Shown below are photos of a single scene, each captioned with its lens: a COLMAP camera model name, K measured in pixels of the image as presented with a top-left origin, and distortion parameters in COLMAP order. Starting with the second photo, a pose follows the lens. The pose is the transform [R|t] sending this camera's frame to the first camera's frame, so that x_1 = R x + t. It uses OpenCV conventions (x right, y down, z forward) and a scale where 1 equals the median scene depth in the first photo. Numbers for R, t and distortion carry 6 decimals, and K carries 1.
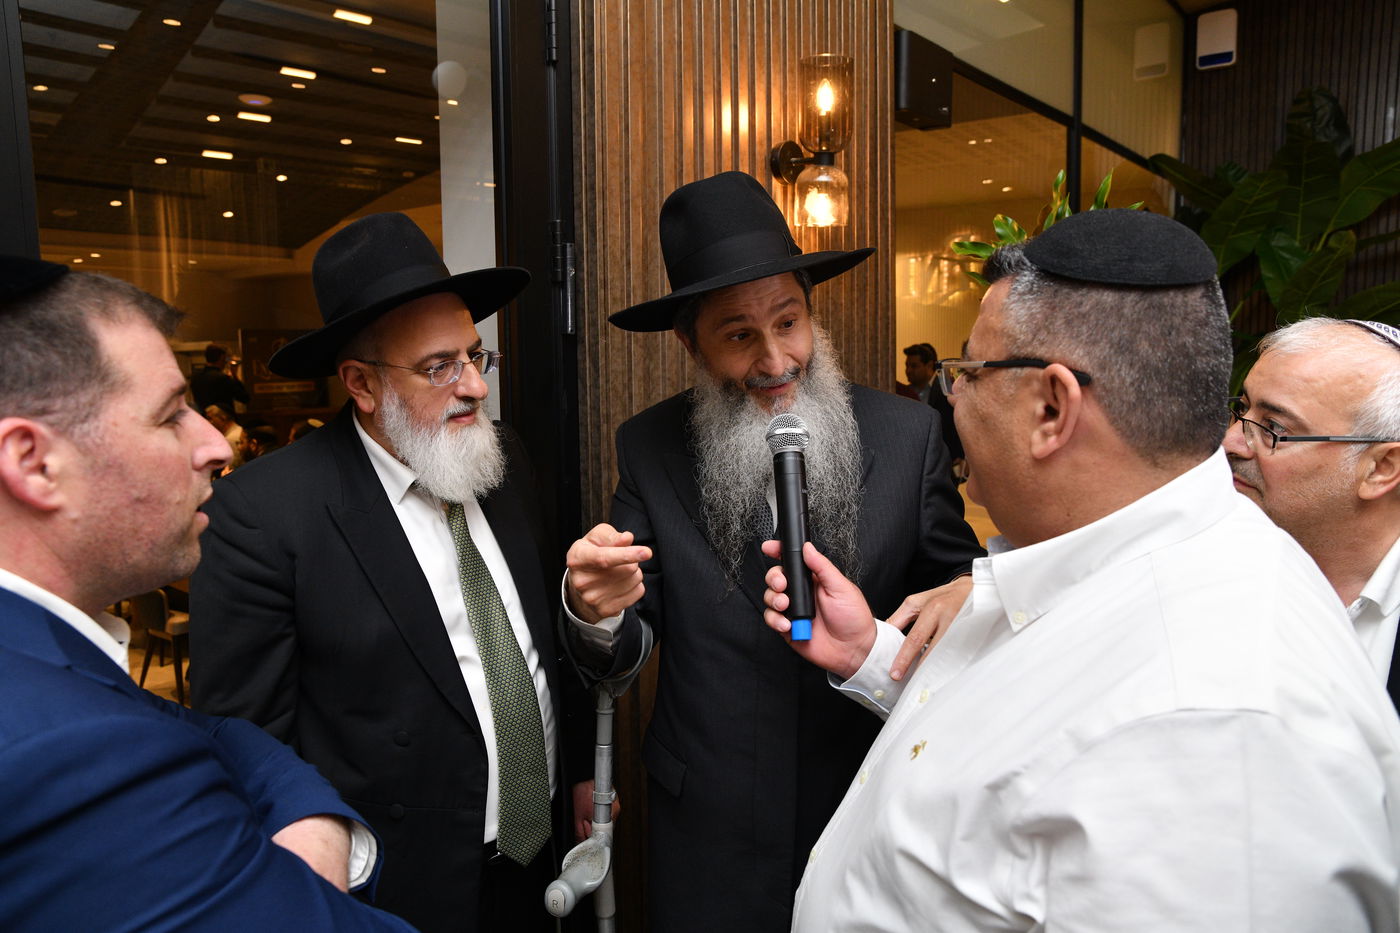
lens RADIAL K [[973.3, 0, 700.0], [0, 973.3, 466.5], [0, 0, 1]] dist [-0.008355, 0.006078]
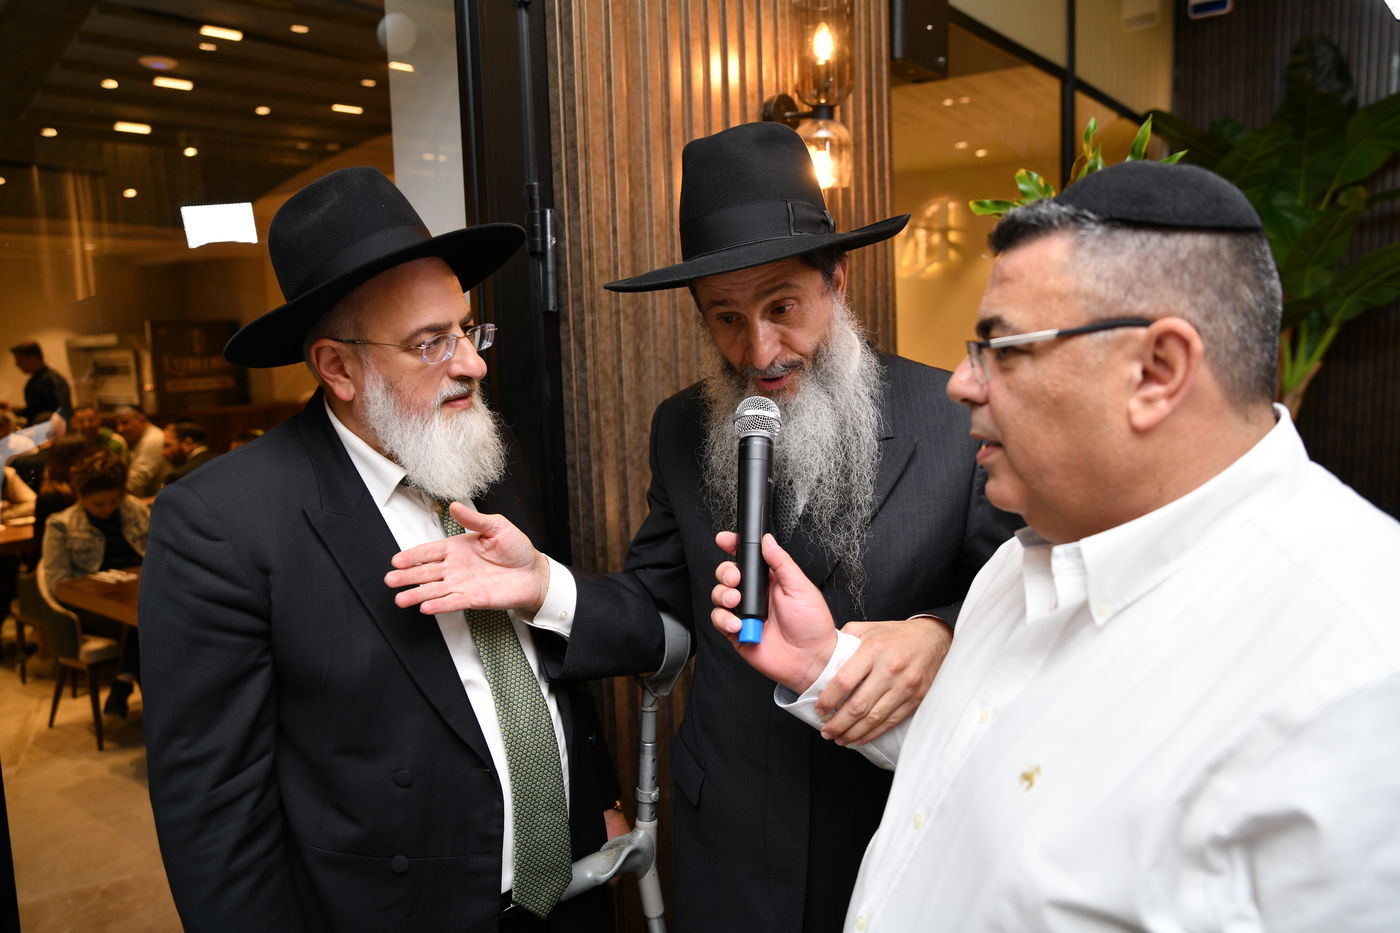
lens RADIAL K [[1000.5, 0, 667.8], [0, 1000.5, 469.8], [0, 0, 1]] dist [-0.000346, 0.003373]
pose [[0.998712, -0.032675, 0.038817, -0.067625], [0.032486, 0.999457, 0.005478, 0.007569], [-0.038975, -0.004209, 0.999231, 0.077531]]
